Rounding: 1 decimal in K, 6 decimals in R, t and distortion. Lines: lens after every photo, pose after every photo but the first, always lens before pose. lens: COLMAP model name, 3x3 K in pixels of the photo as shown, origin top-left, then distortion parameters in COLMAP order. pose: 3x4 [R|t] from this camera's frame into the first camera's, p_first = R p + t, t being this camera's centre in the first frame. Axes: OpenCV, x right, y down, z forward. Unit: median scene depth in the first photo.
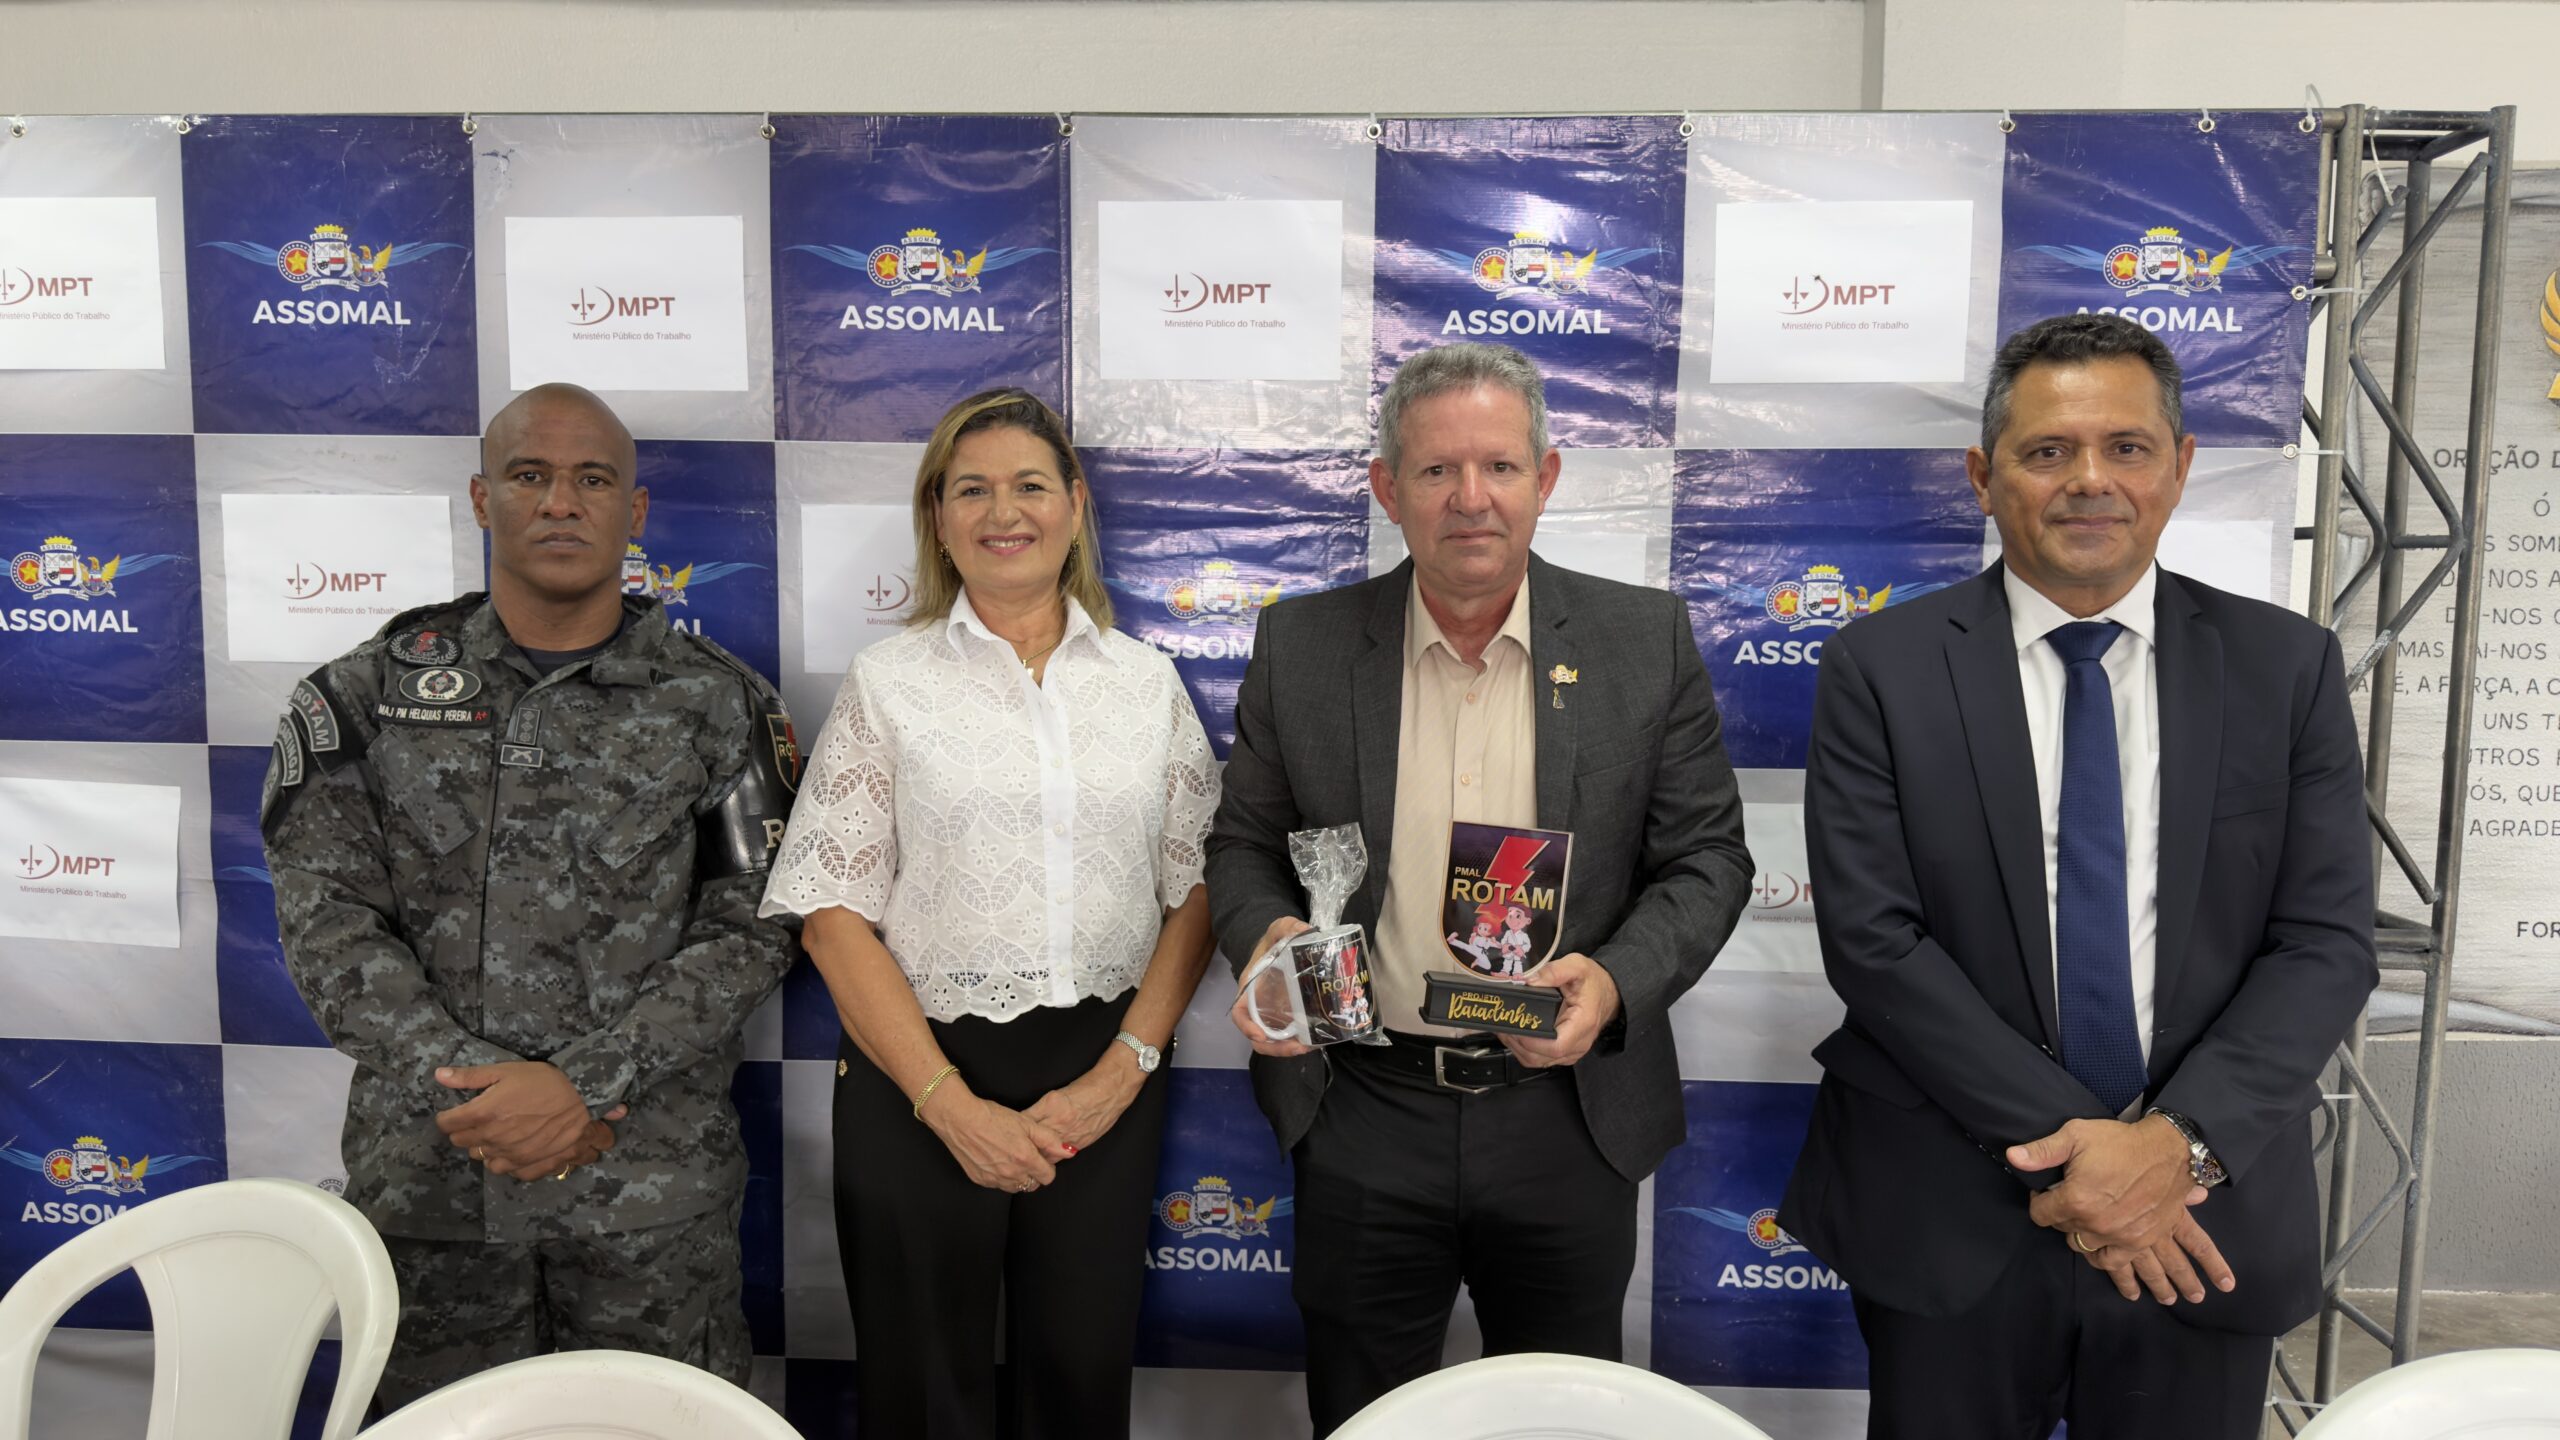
lens RADIAL K [[1775.8, 0, 1288.0], [0, 1775.8, 745.2], [0, 0, 1]] dist [0.090125, -0.108112]
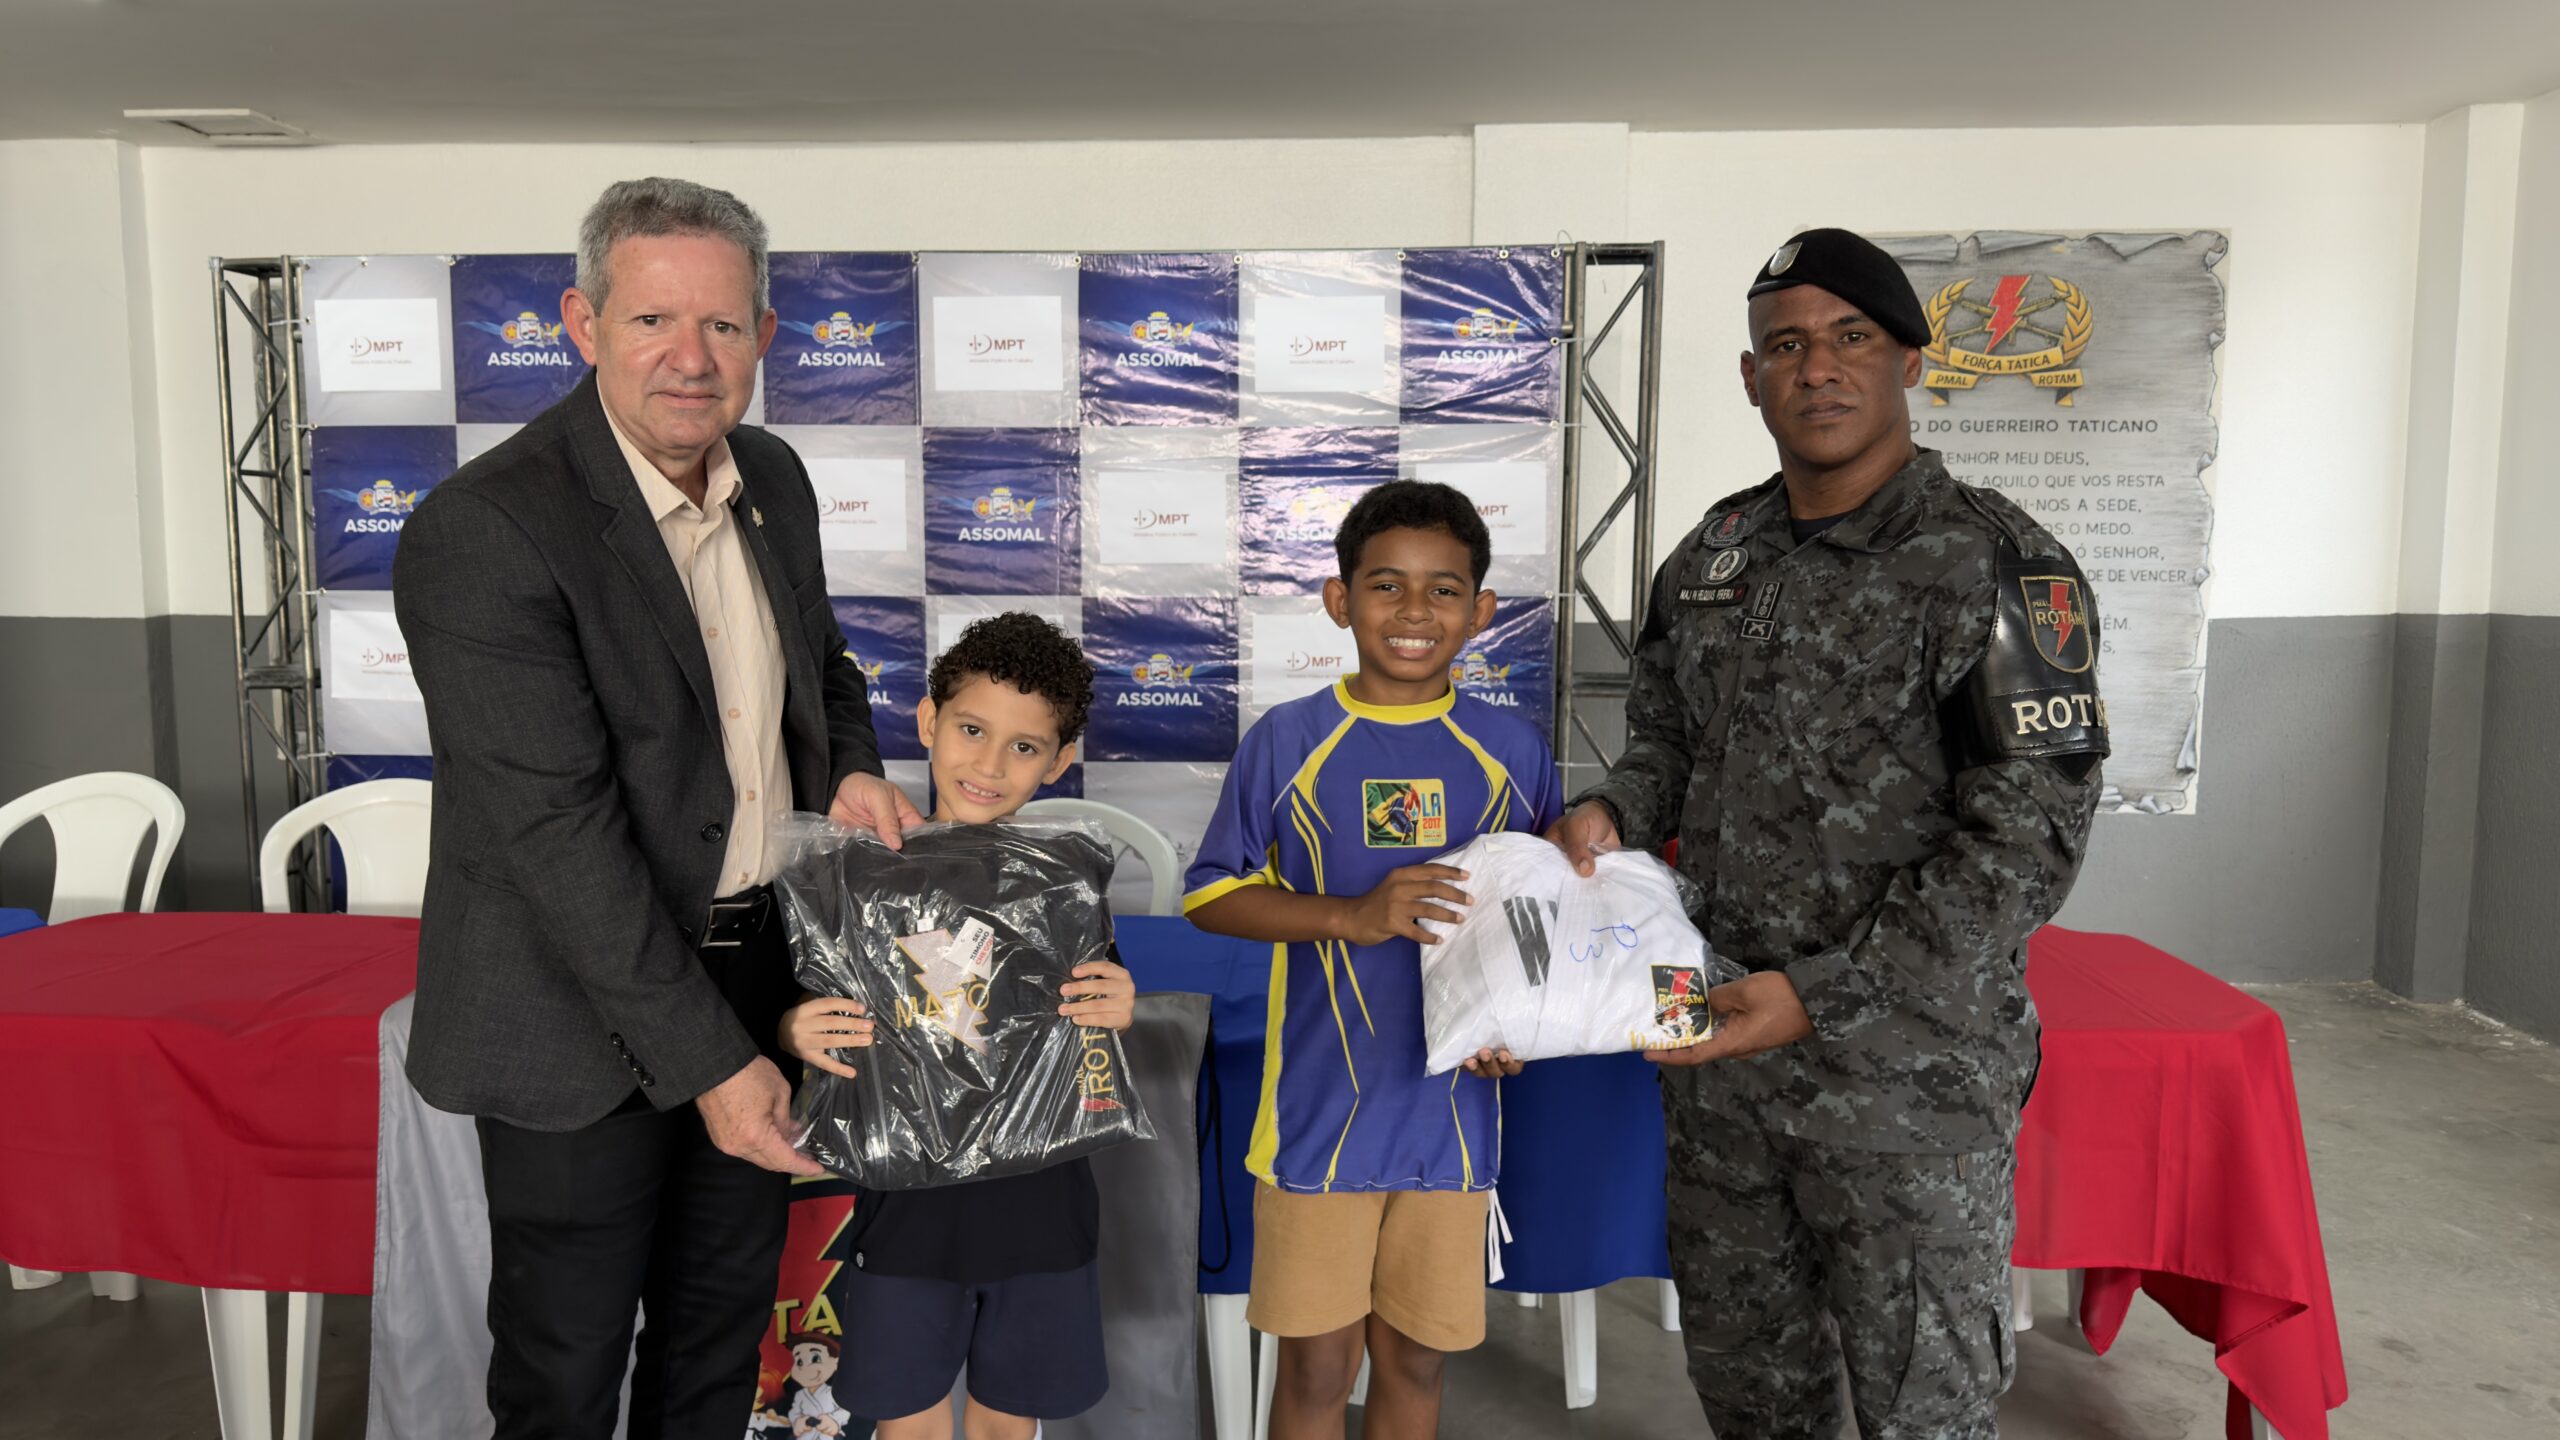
lens RADIAL K [[1745.2, 0, 1277.9], [0, 1745.2, 729.0], [0, 0, 1]] dist [0.190997, -0.373267]
pose [[0.999668, -0.007517, -0.024662, 0.301782], [0.007468, 0.999970, -0.002090, 0.160359], [0.024677, 0.001906, 0.999694, -0.865957]]
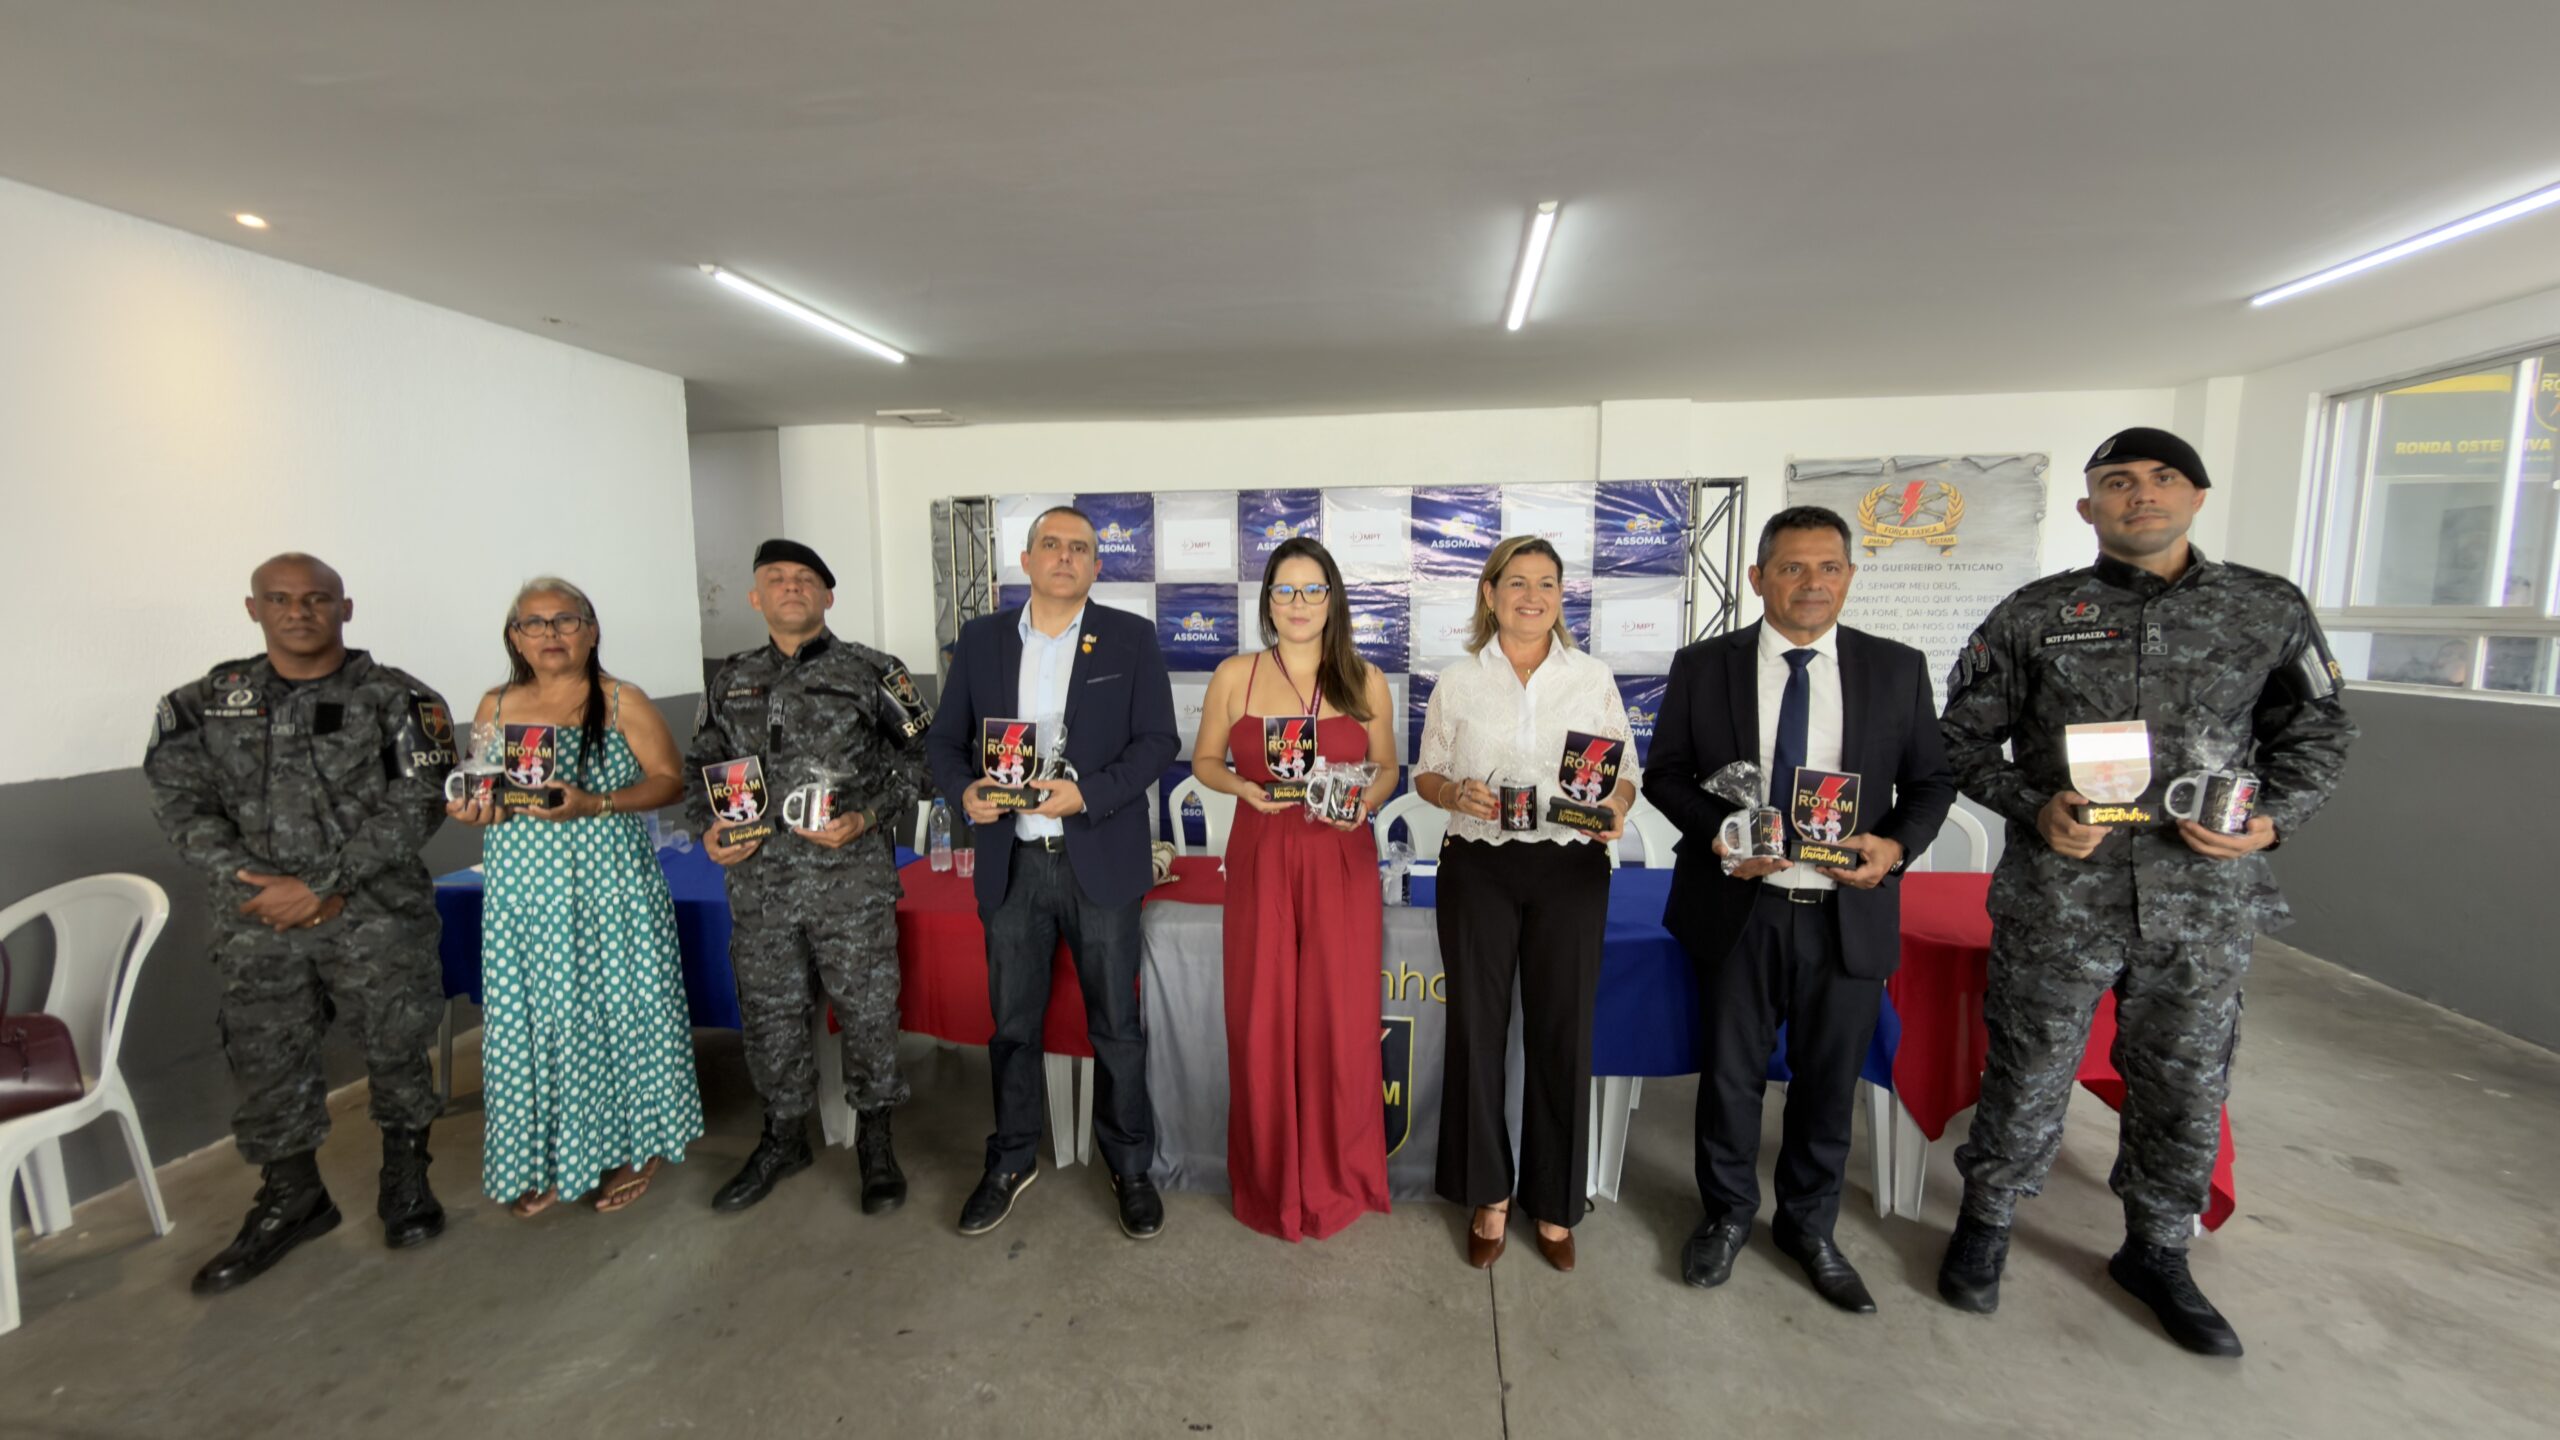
lens RADIAL K [[1012.2, 0, 1280.0], [0, 1012.2, 720.0], [0, 0, 1]] dist [0.001820, -0.000039]
pose [[0.993565, -0.002763, -0.113226, 0.017778], [0.003614, 0.999967, 0.007312, 0.086444], [0.113202, -0.007674, 0.993542, -0.967825]]
